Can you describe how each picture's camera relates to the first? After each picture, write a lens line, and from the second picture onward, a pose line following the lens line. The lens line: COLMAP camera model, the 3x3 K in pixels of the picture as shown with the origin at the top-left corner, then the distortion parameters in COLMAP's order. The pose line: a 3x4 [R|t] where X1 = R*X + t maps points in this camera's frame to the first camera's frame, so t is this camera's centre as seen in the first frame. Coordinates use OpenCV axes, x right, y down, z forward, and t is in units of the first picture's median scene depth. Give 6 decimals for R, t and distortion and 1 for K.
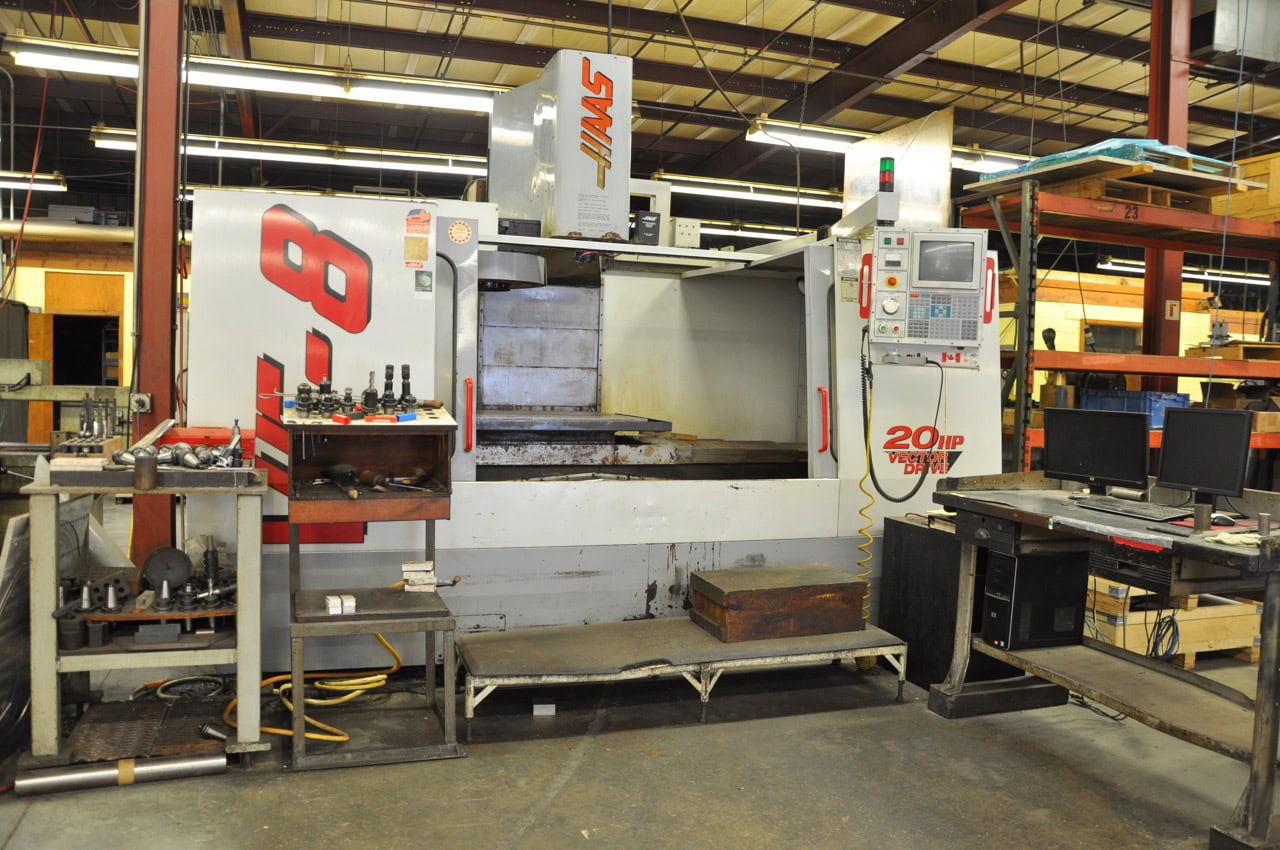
lens RADIAL K [[998.2, 0, 640.0], [0, 998.2, 425.0], [0, 0, 1]] dist [-0.160043, 0.123360]
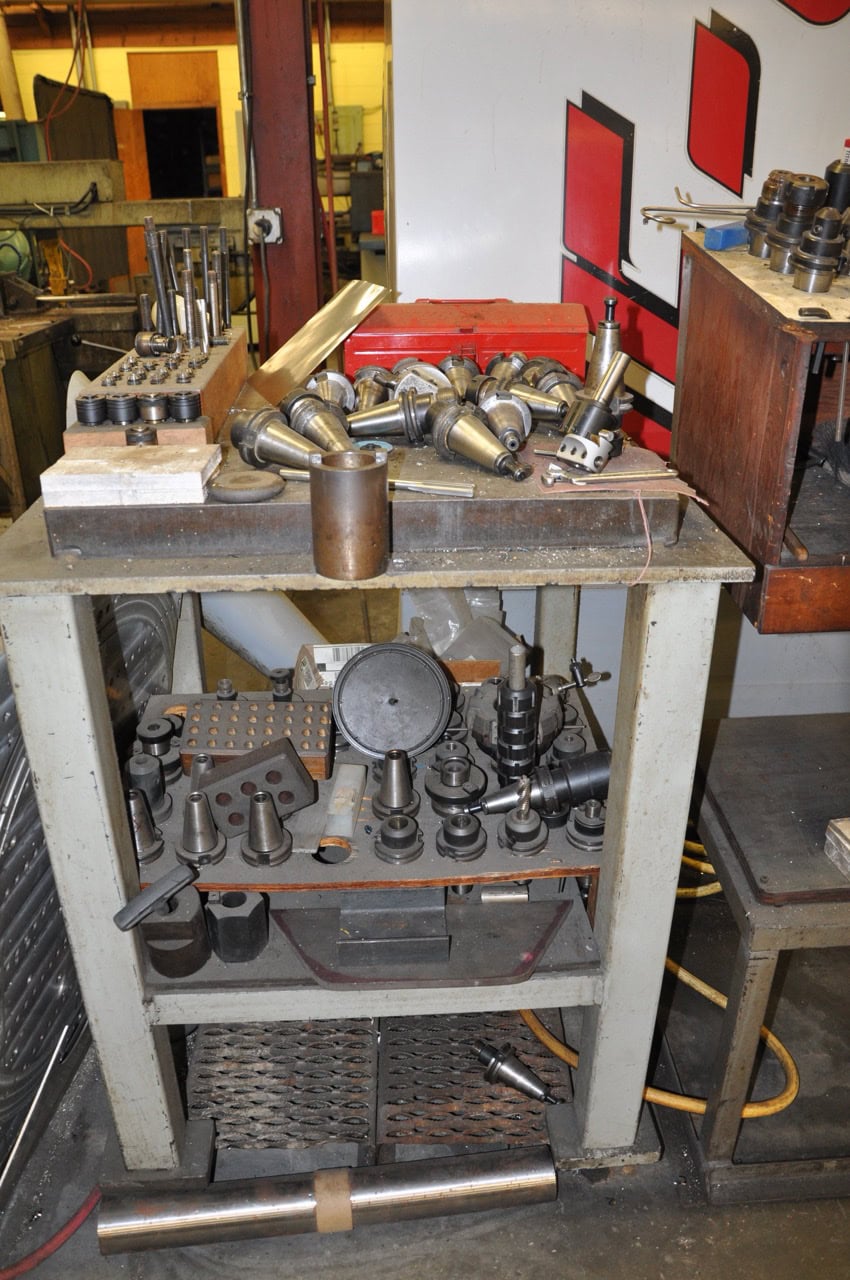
lens RADIAL K [[998.2, 0, 425.0], [0, 998.2, 640.0], [0, 0, 1]] dist [-0.160043, 0.123360]
pose [[0.952260, 0.097970, -0.289140, -0.280459], [0.022769, 0.921680, 0.387283, -0.020167], [0.304437, -0.375377, 0.875449, 0.512871]]
